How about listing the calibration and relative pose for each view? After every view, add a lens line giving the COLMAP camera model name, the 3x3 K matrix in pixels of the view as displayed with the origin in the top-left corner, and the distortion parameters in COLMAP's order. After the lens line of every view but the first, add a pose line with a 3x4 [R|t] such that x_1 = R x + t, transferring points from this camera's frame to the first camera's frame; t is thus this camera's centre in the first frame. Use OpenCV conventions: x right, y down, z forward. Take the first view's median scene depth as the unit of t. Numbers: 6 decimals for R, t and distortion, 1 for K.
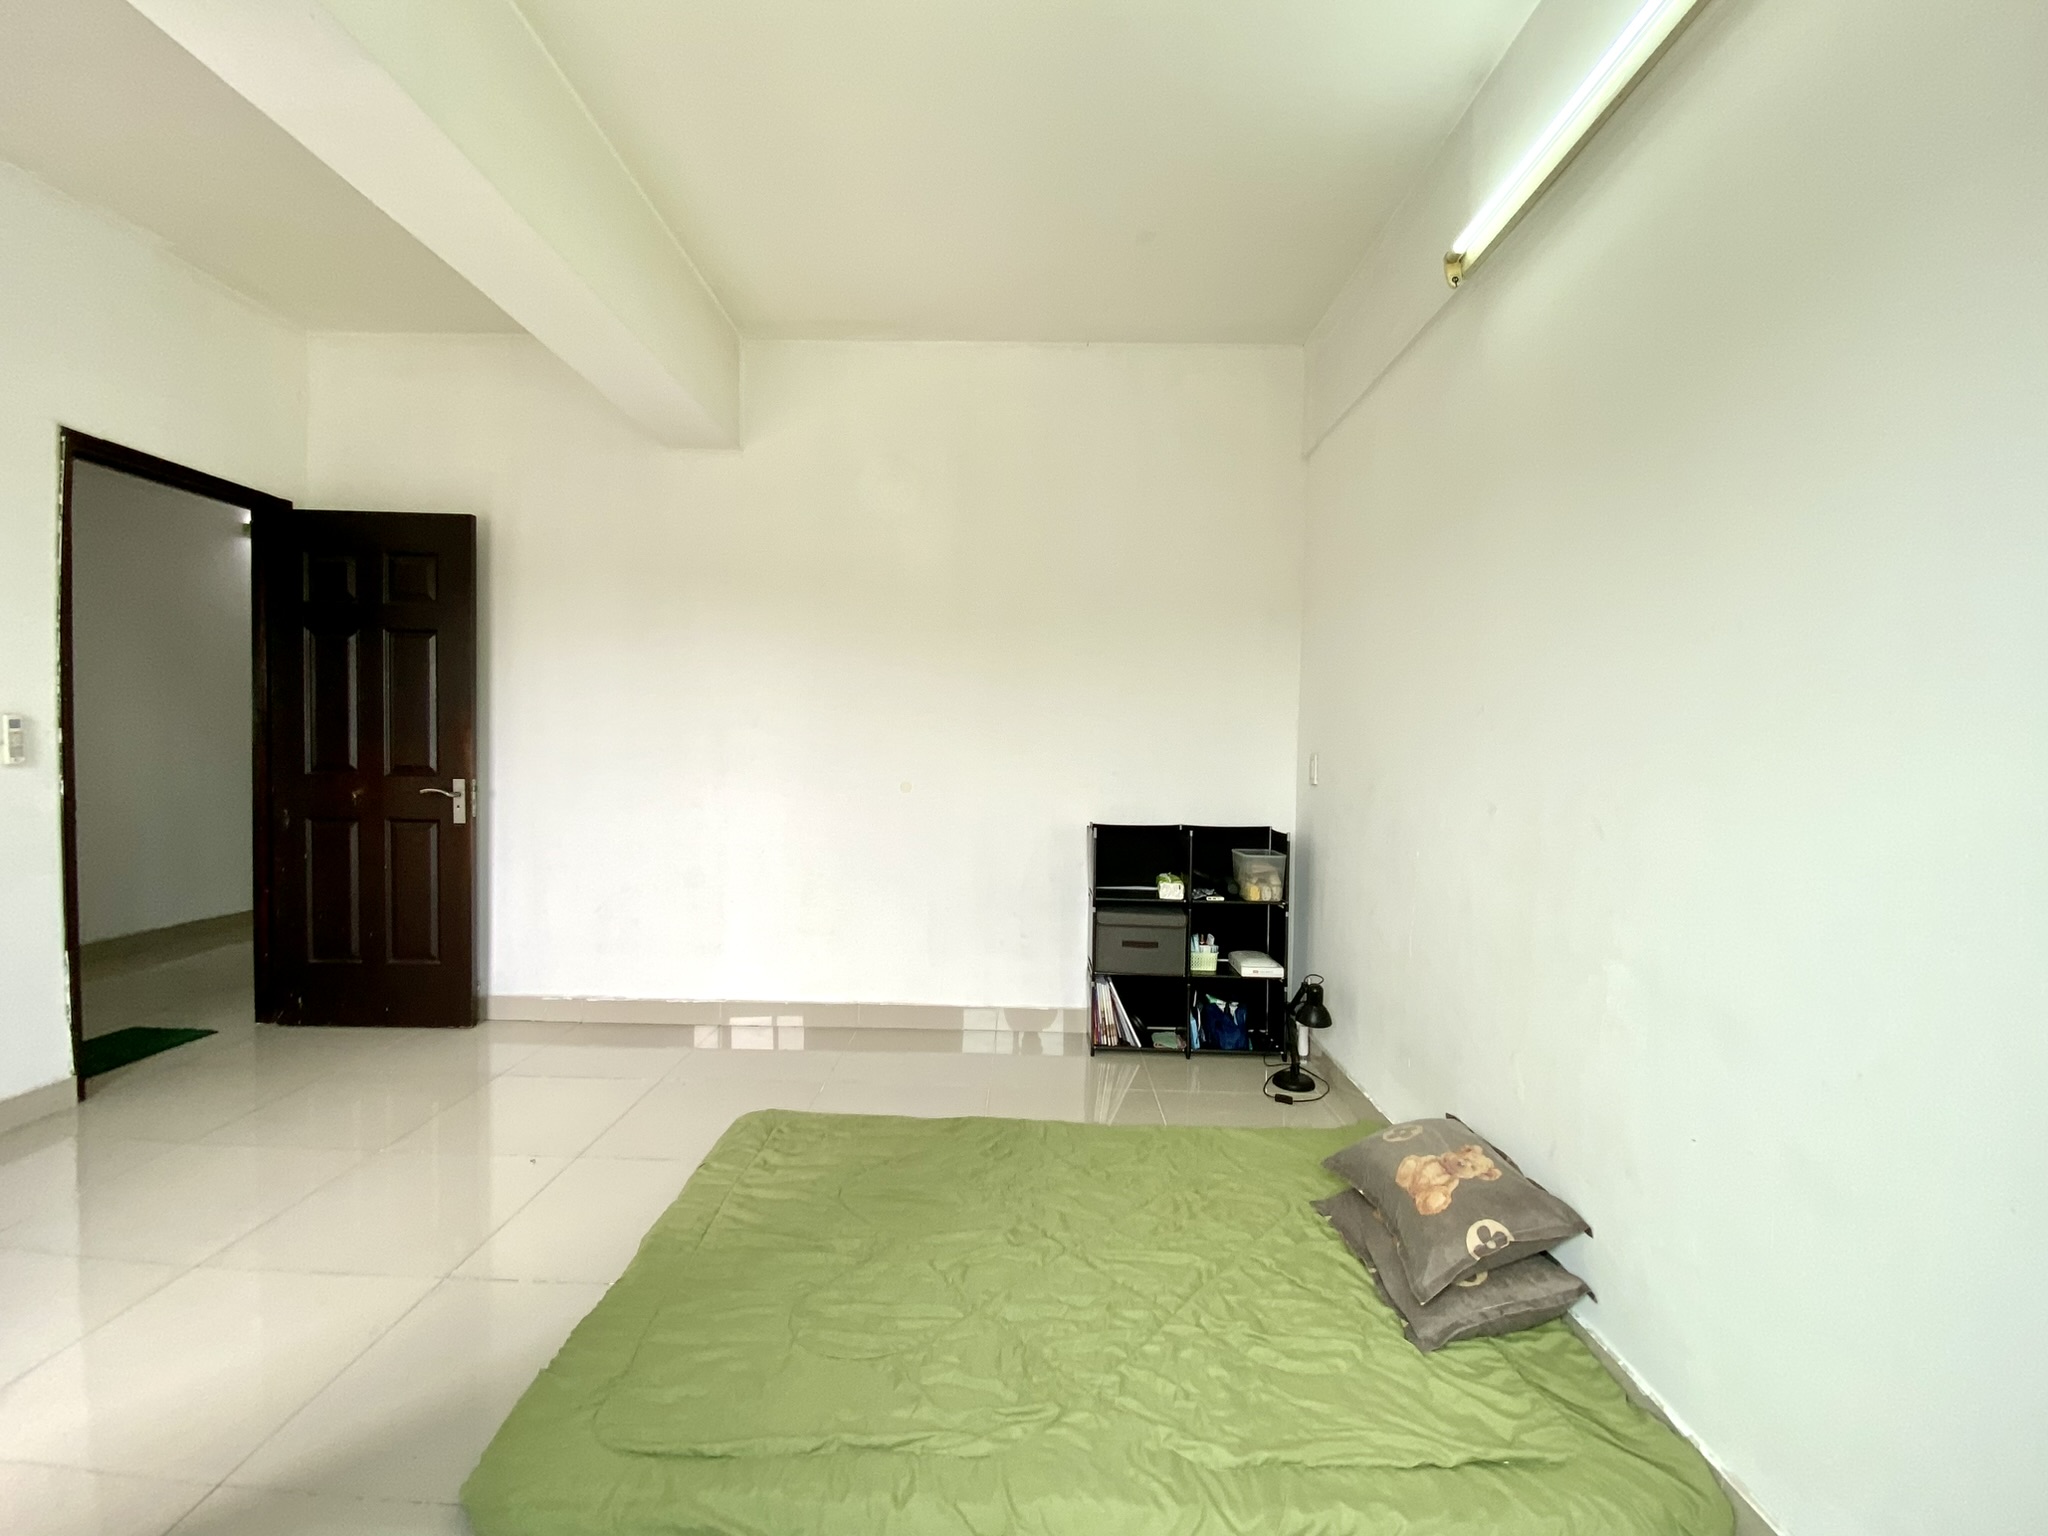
lens RADIAL K [[838.4, 0, 1027.1], [0, 838.4, 753.3], [0, 0, 1]] dist [0.023469, -0.022404]
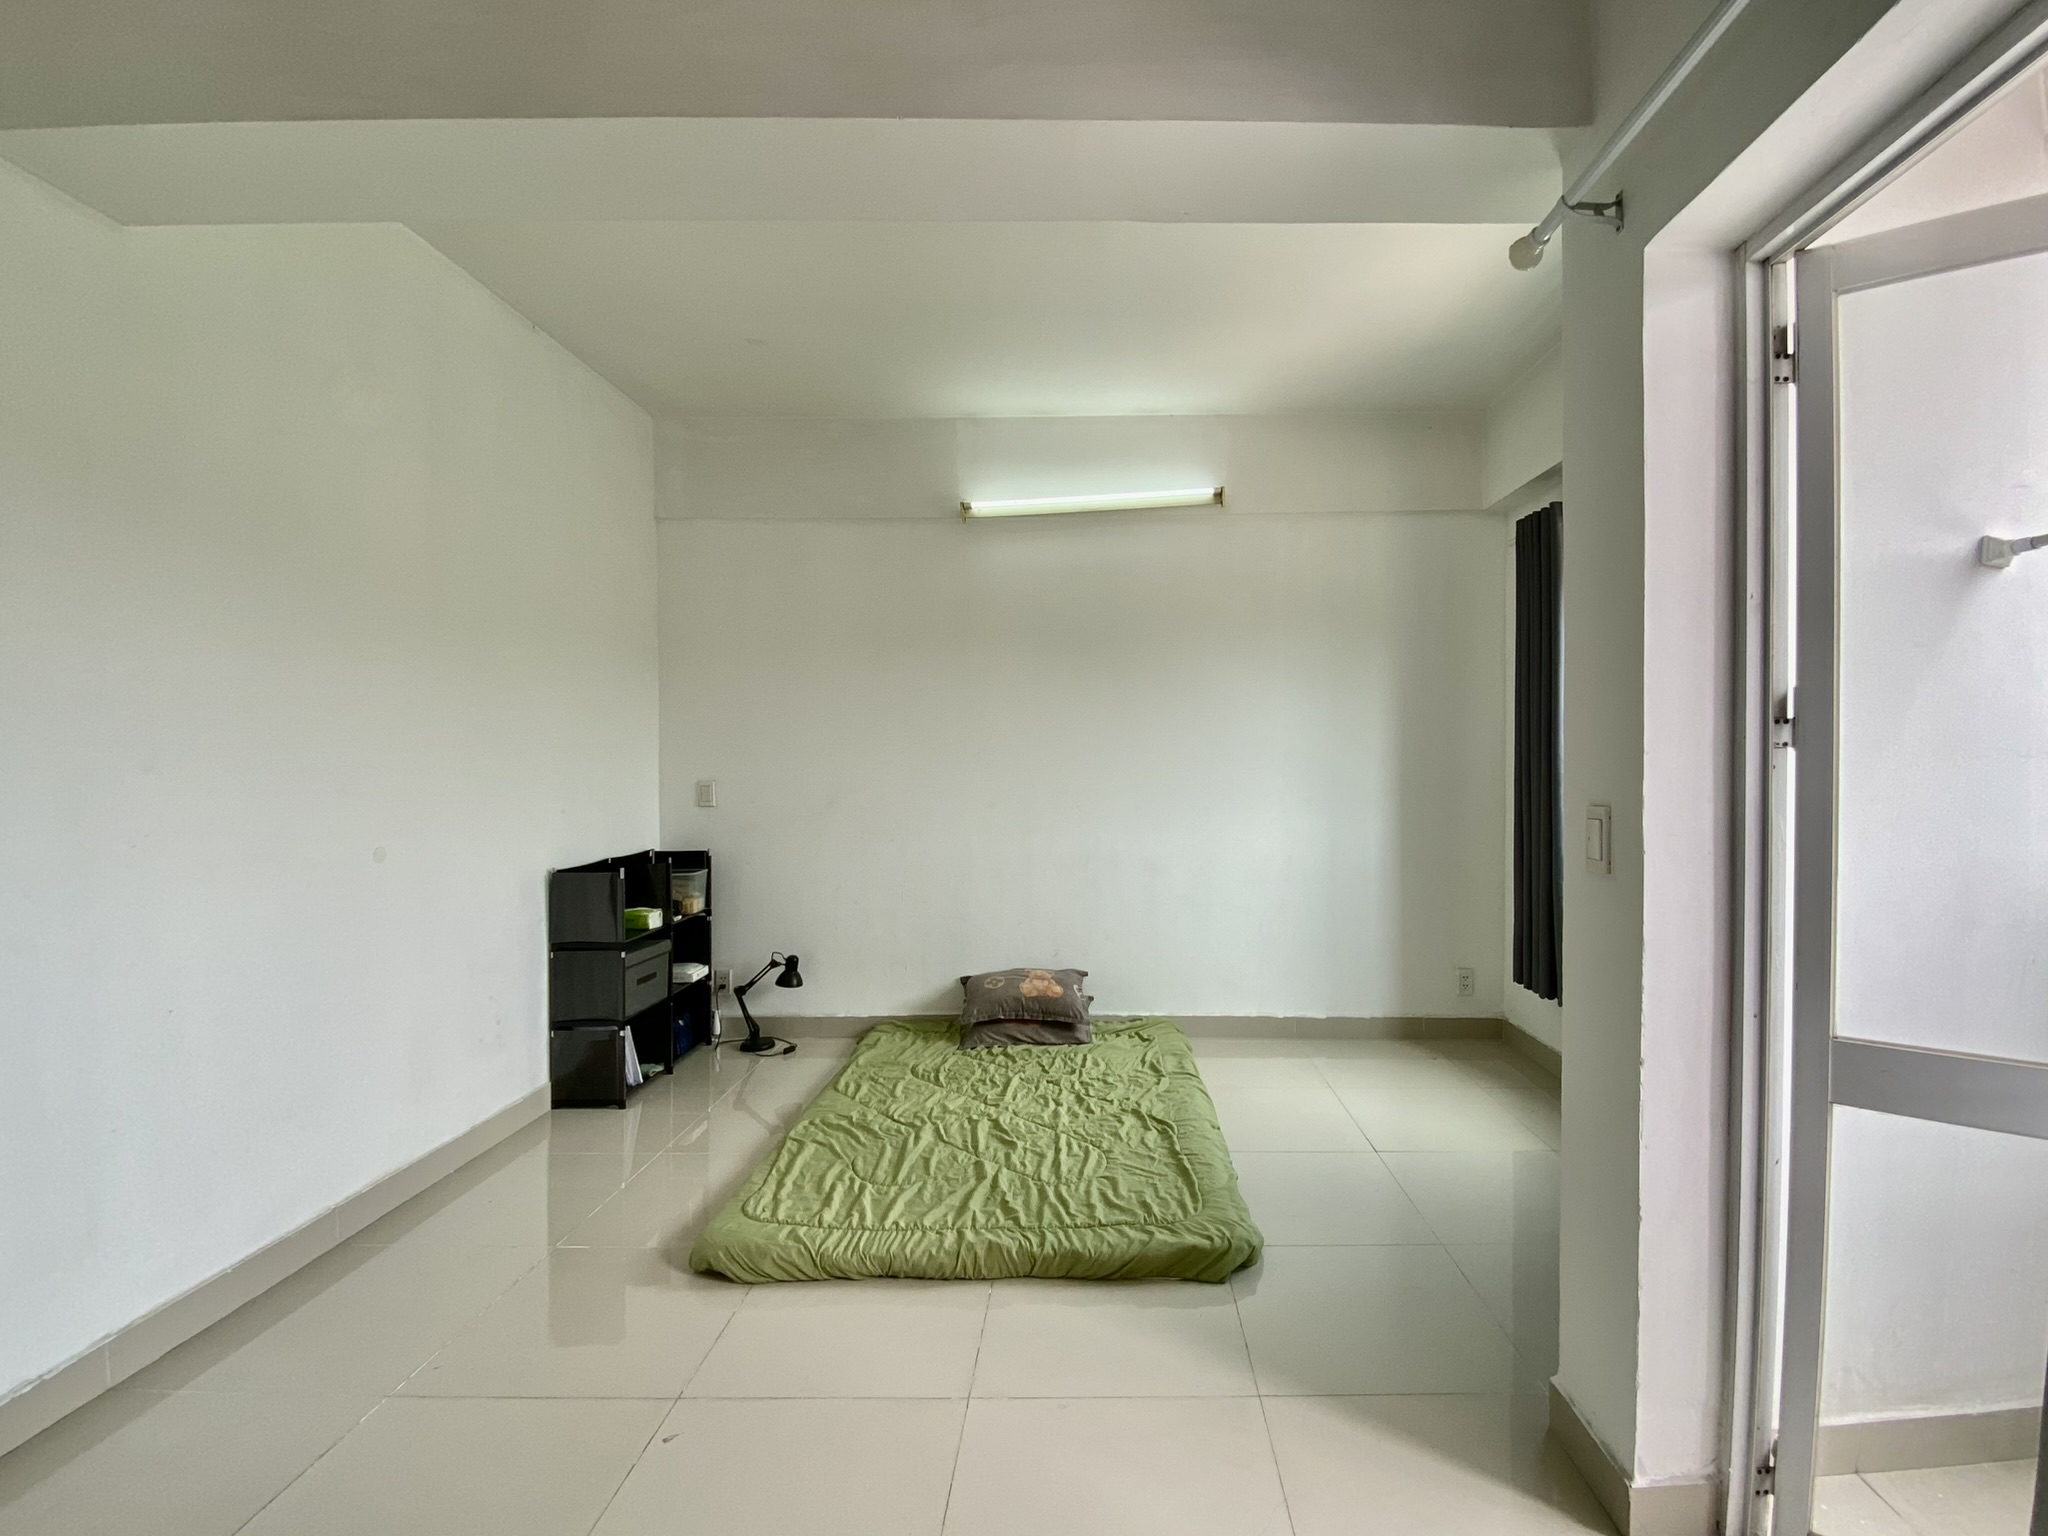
lens RADIAL K [[937.1, 0, 1088.9], [0, 937.1, 773.2], [0, 0, 1]] dist [-0.001309, -0.000182]
pose [[0.026079, -0.037249, 0.998966, -0.918365], [0.037550, 0.998637, 0.036257, -0.032166], [-0.998954, 0.036566, 0.027442, 0.448284]]
